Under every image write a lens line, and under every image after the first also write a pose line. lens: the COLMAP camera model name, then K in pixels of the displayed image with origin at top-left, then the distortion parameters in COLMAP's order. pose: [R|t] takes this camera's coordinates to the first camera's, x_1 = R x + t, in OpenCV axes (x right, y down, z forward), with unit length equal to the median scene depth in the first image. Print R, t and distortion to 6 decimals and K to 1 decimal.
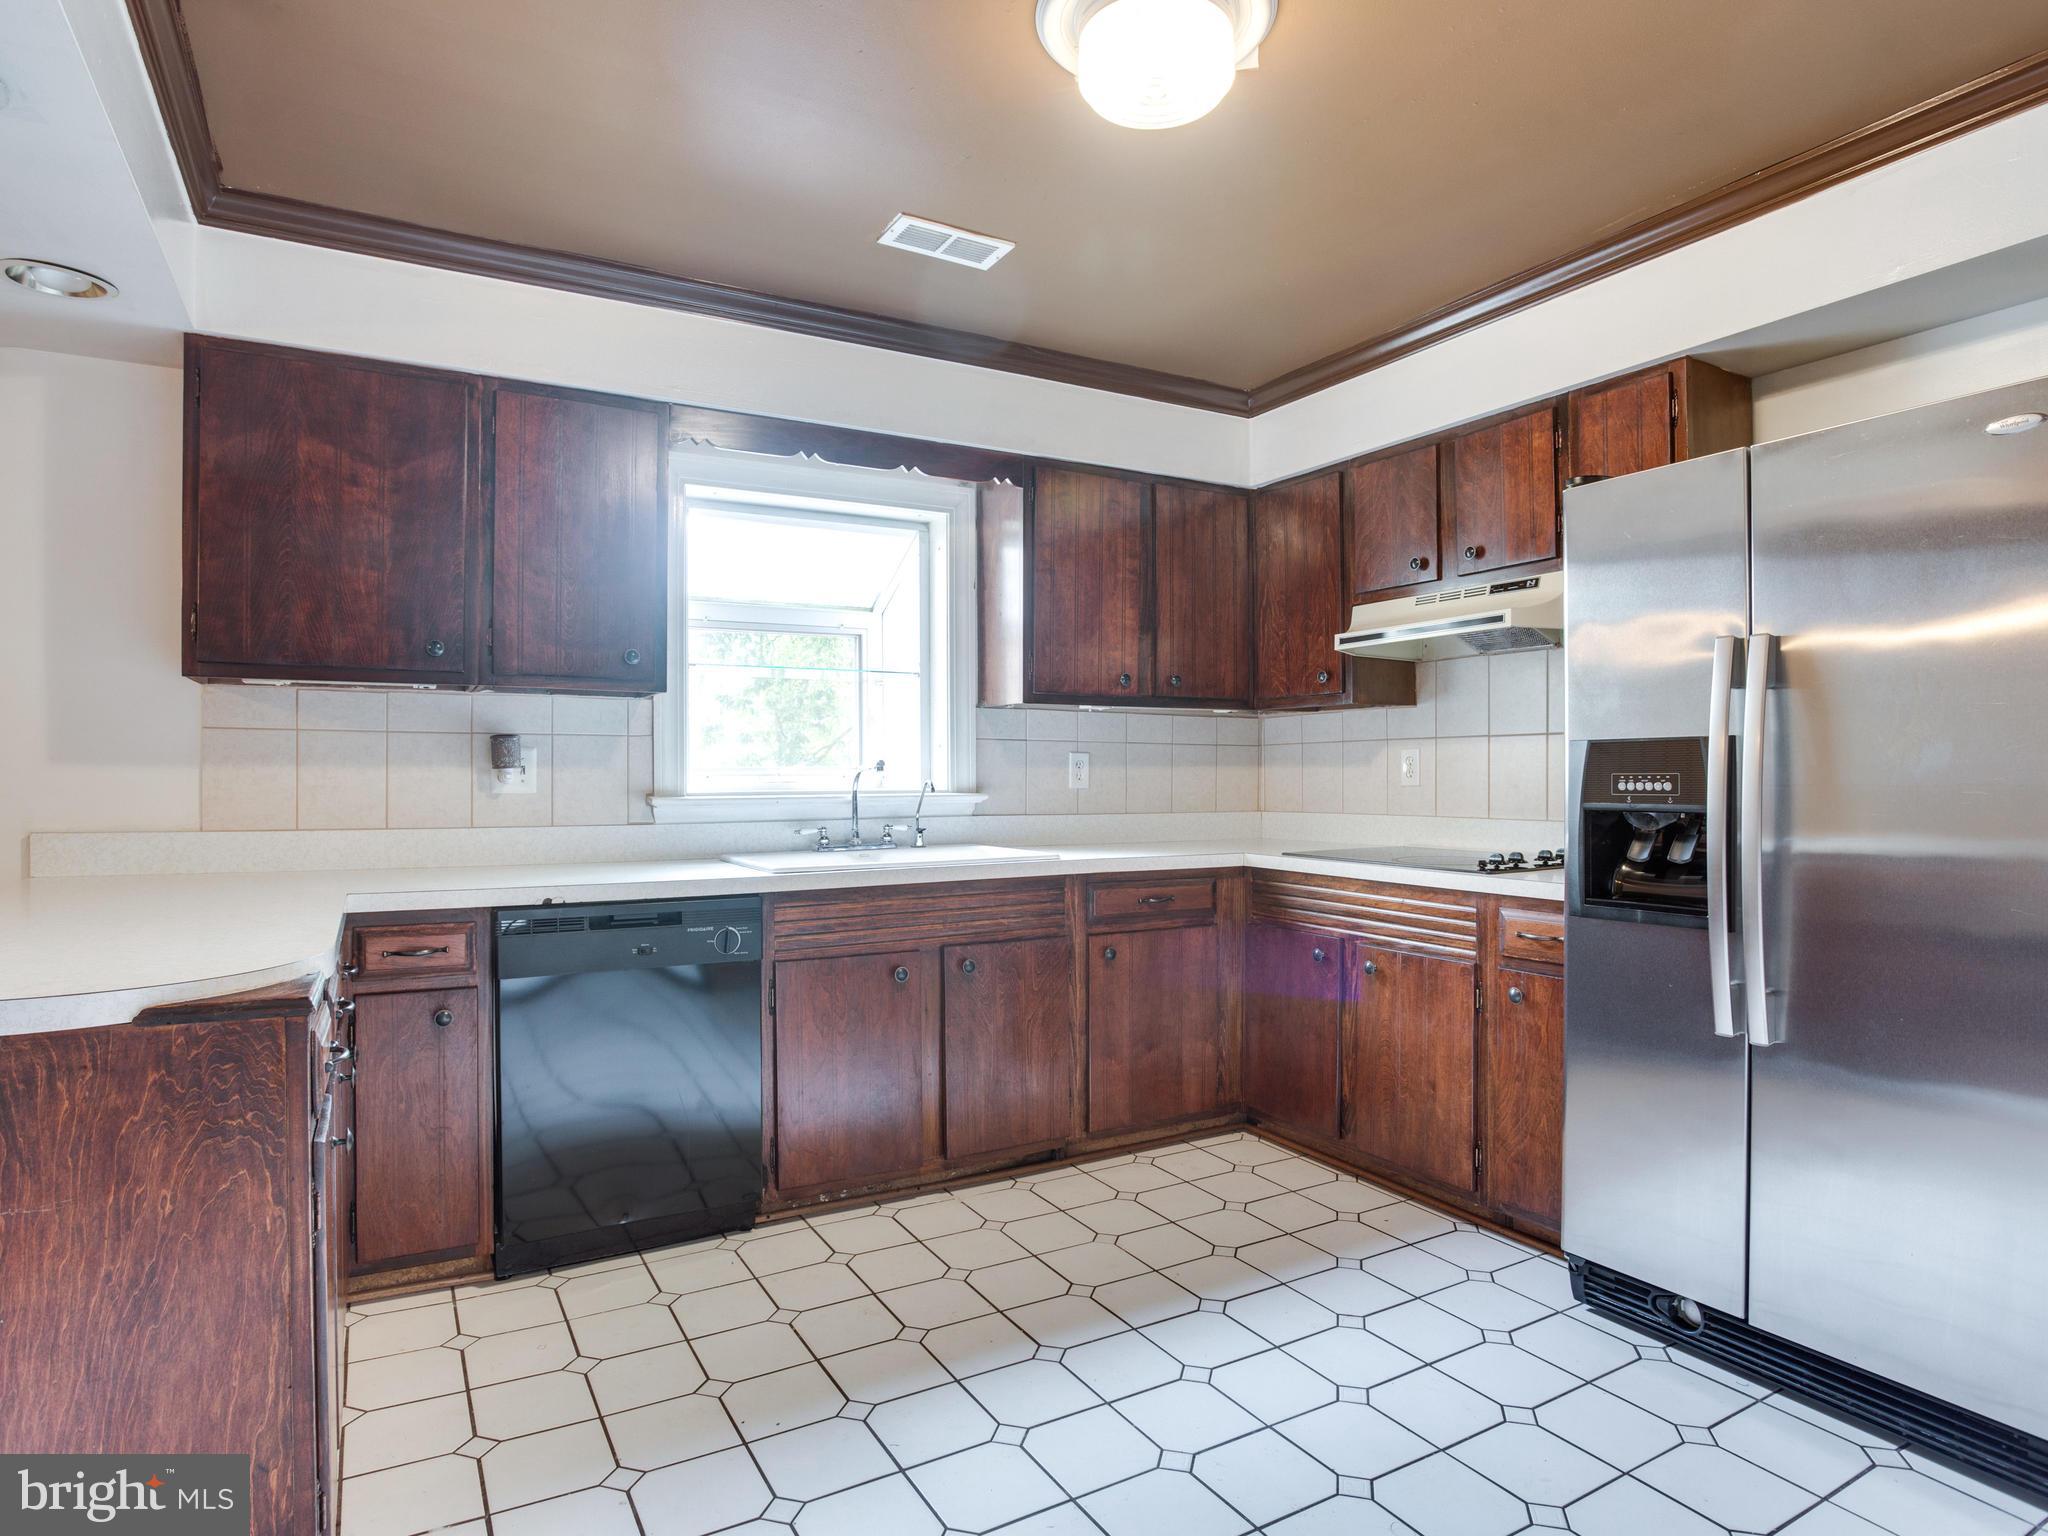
lens RADIAL K [[1153.2, 0, 1013.9], [0, 1153.2, 763.2], [0, 0, 1]] dist [-0.065311, 0.041127]
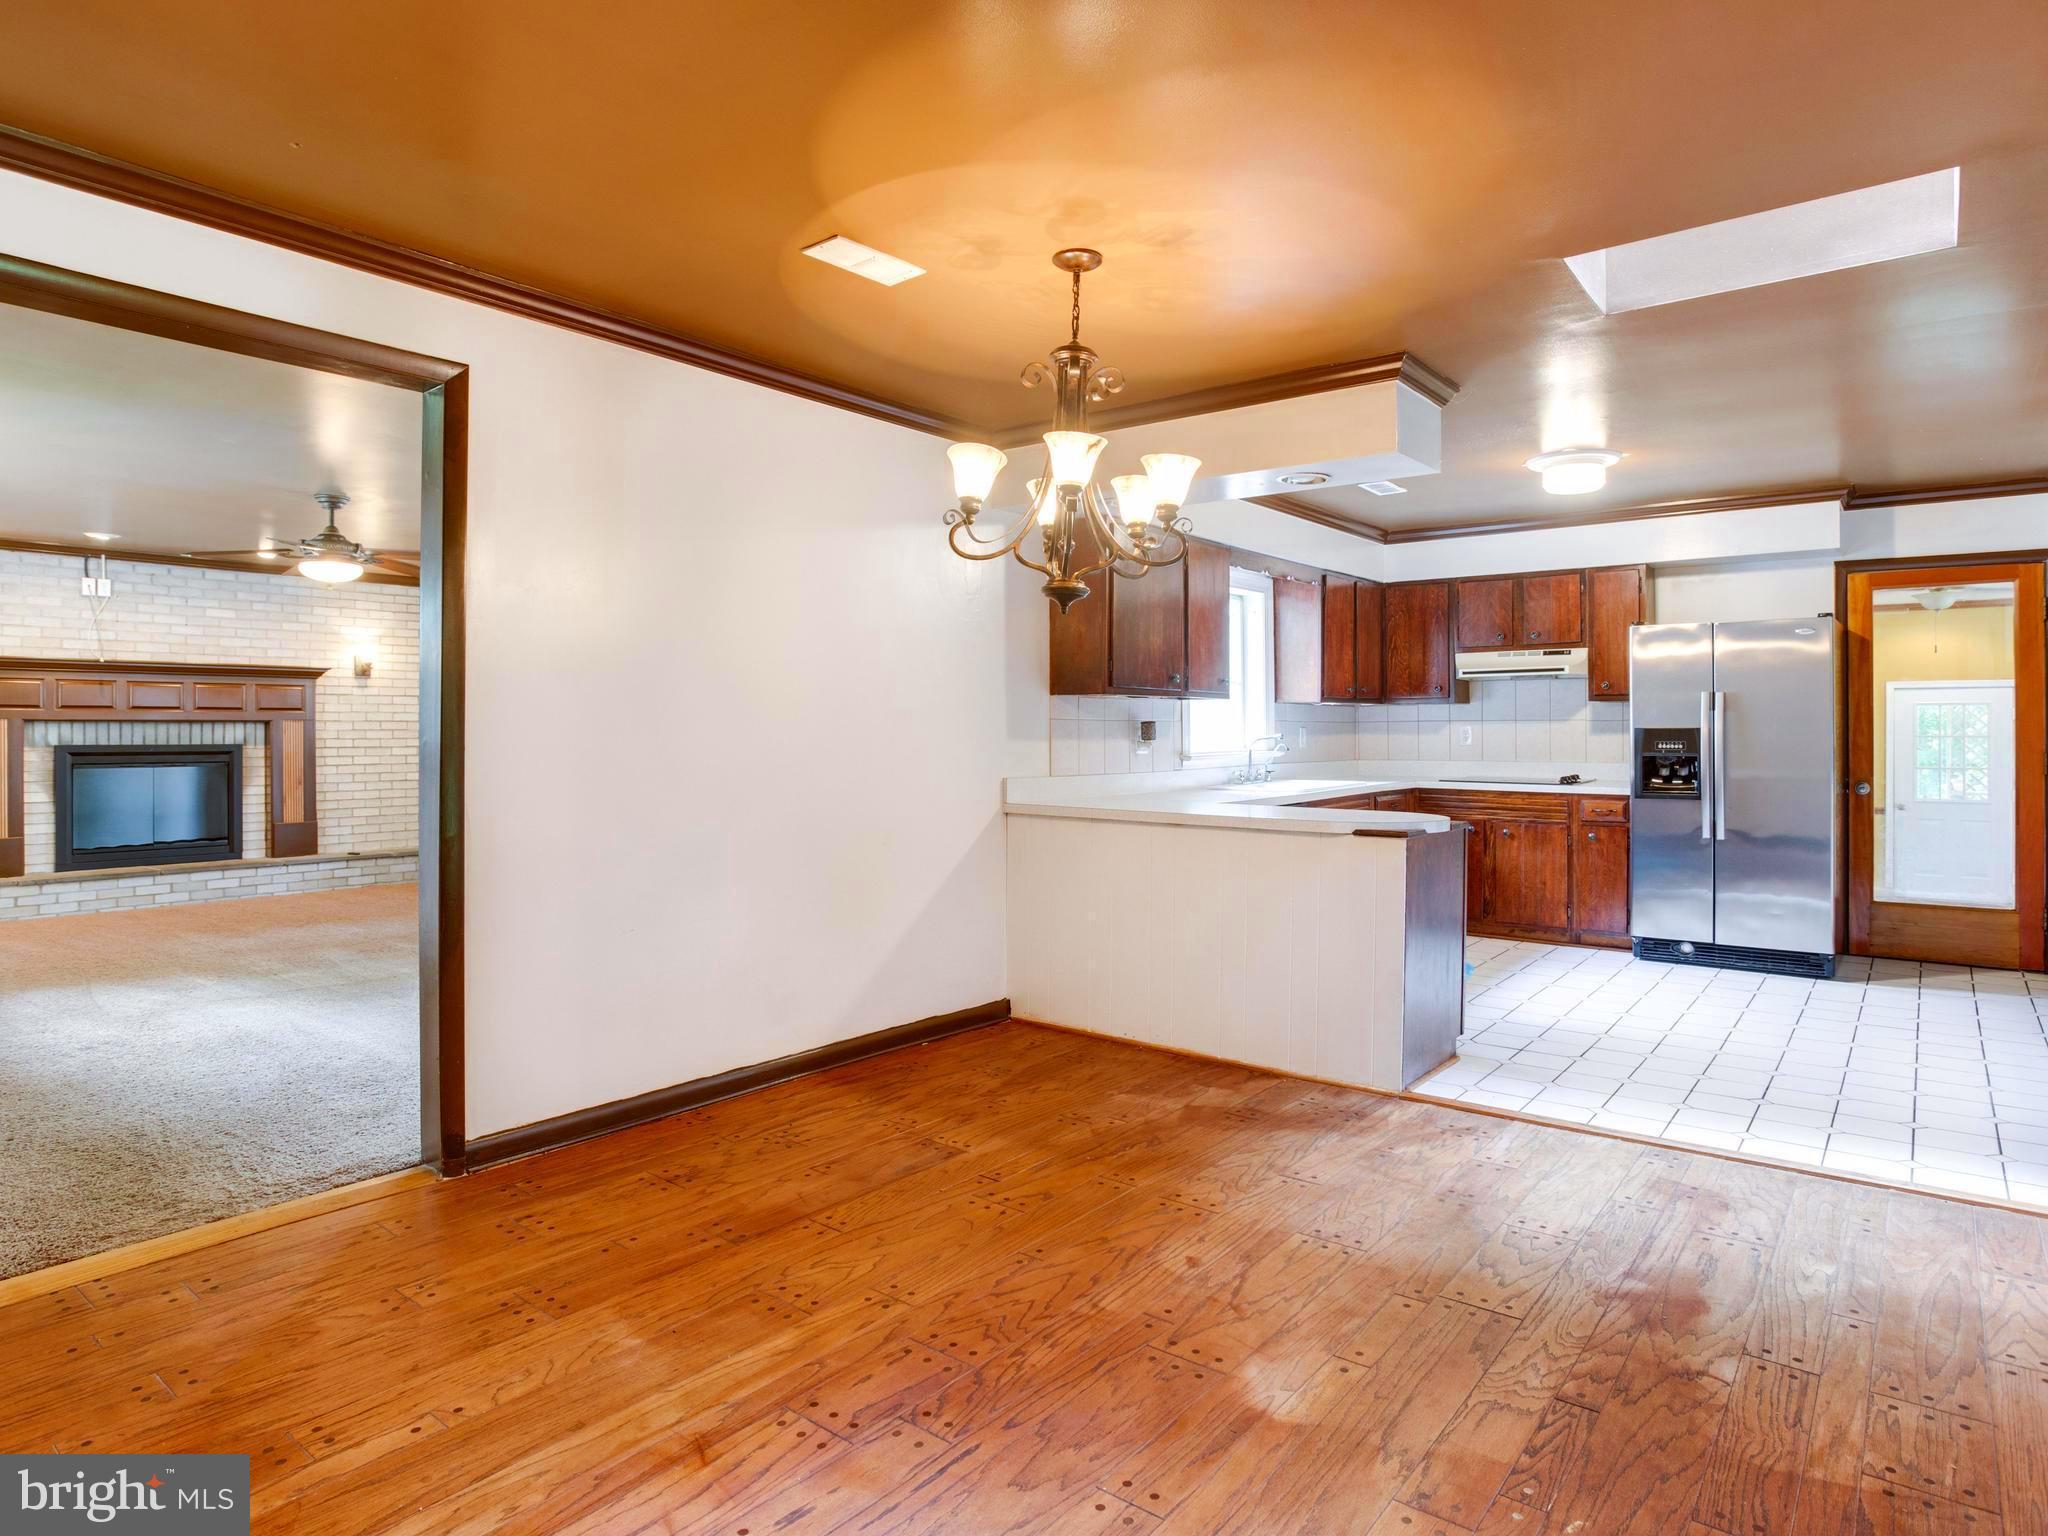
lens RADIAL K [[1162.2, 0, 1018.5], [0, 1162.2, 709.2], [0, 0, 1]] dist [-0.051089, 0.017723]
pose [[0.929259, 0.003905, 0.369408, -1.373233], [-0.002021, 0.999983, -0.005488, -0.036812], [-0.369423, 0.004353, 0.929251, -0.671858]]
